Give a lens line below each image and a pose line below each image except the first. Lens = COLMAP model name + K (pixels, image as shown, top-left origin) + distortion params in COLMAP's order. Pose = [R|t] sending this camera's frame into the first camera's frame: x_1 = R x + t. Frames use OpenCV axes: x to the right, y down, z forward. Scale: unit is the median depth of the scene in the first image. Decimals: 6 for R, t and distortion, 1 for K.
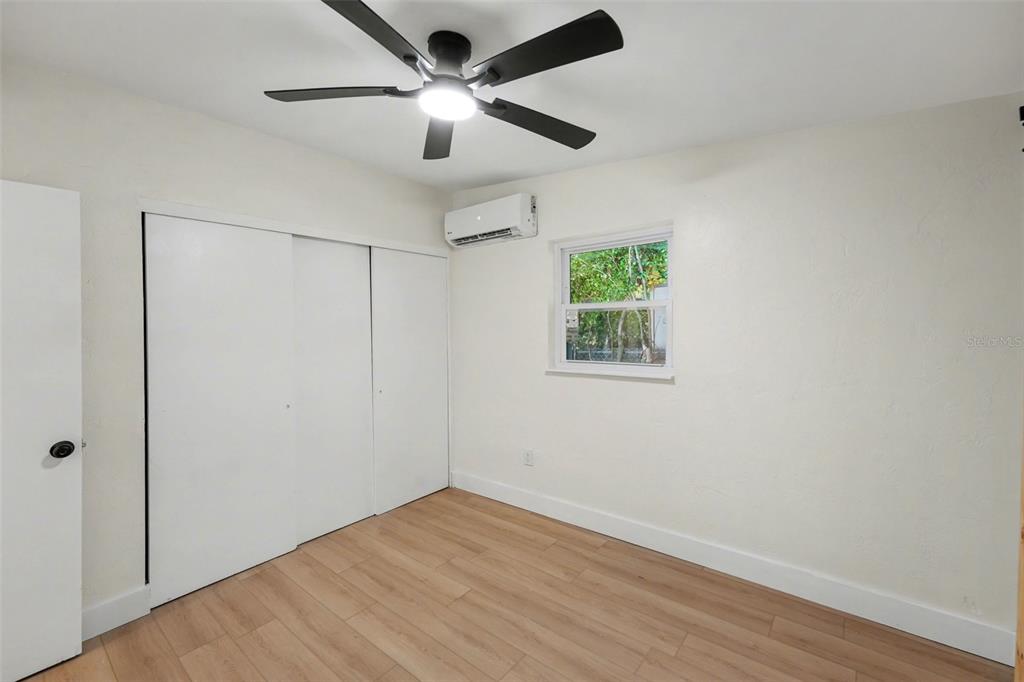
lens RADIAL K [[440.3, 0, 511.0], [0, 440.3, 322.2], [0, 0, 1]] dist [0.002857, 0.000243]
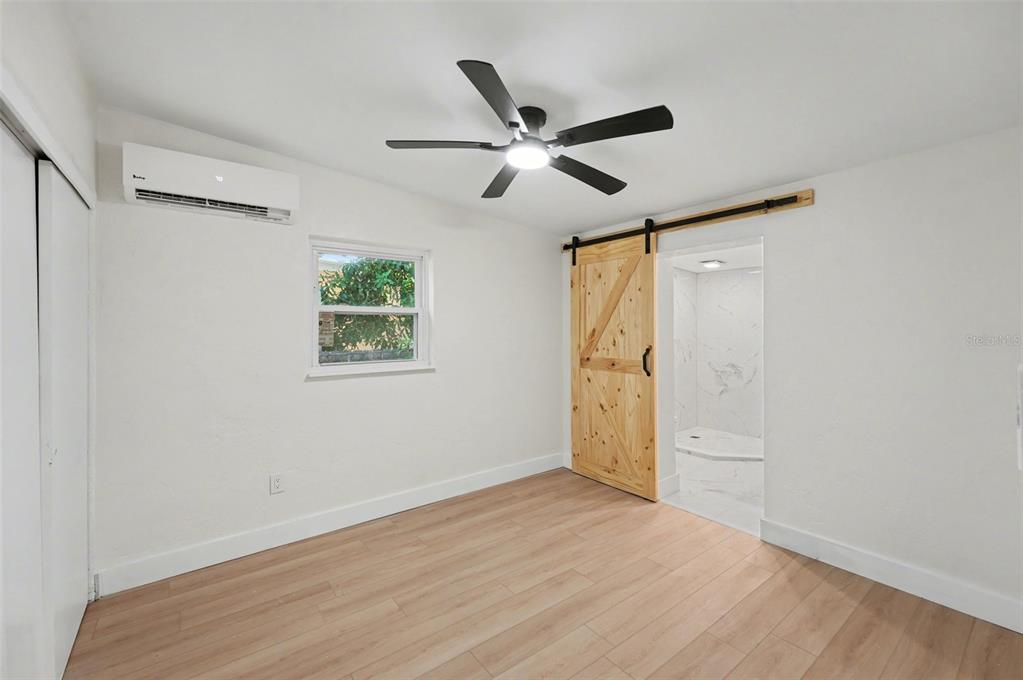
lens RADIAL K [[428.1, 0, 536.4], [0, 428.1, 325.1], [0, 0, 1]] dist [-0.001013, -0.000415]
pose [[0.212807, 0.013295, 0.977004, -0.808086], [-0.004402, 0.999910, -0.012648, 0.014201], [-0.977084, -0.001609, 0.212846, 0.419612]]
